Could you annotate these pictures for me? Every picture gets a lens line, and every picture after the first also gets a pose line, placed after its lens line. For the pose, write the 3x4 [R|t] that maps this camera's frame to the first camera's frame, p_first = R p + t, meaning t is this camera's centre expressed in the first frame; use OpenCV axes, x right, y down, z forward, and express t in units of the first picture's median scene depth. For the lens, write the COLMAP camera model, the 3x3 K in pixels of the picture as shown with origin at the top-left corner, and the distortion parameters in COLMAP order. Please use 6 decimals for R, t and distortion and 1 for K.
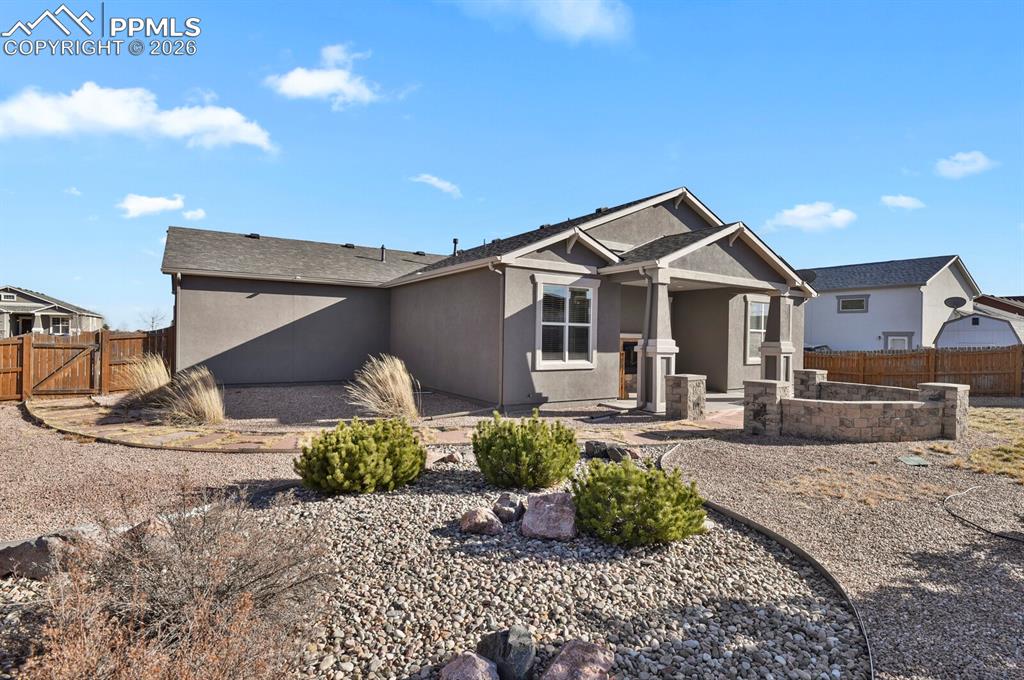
lens RADIAL K [[501.8, 0, 512.0], [0, 501.8, 340.0], [0, 0, 1]] dist [-0.024397, -0.000542]
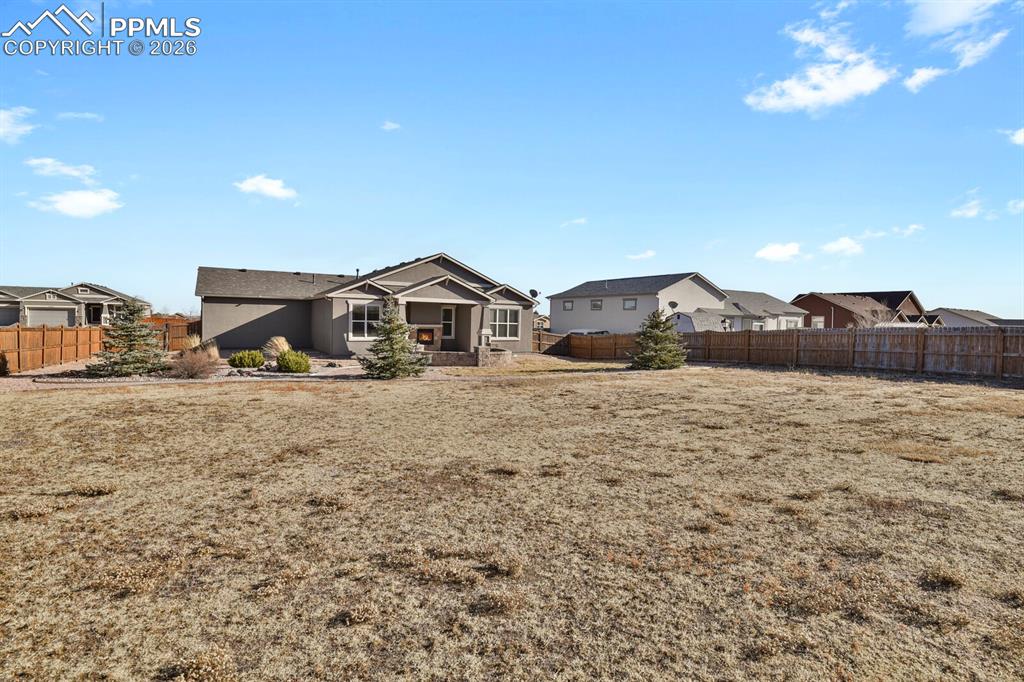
lens RADIAL K [[501.8, 0, 512.0], [0, 501.8, 341.0], [0, 0, 1]] dist [-0.024397, -0.000542]
pose [[0.998608, 0.006636, -0.052320, 0.681225], [-0.004783, 0.999360, 0.035460, -0.019183], [0.052522, -0.035161, 0.998001, -0.949337]]
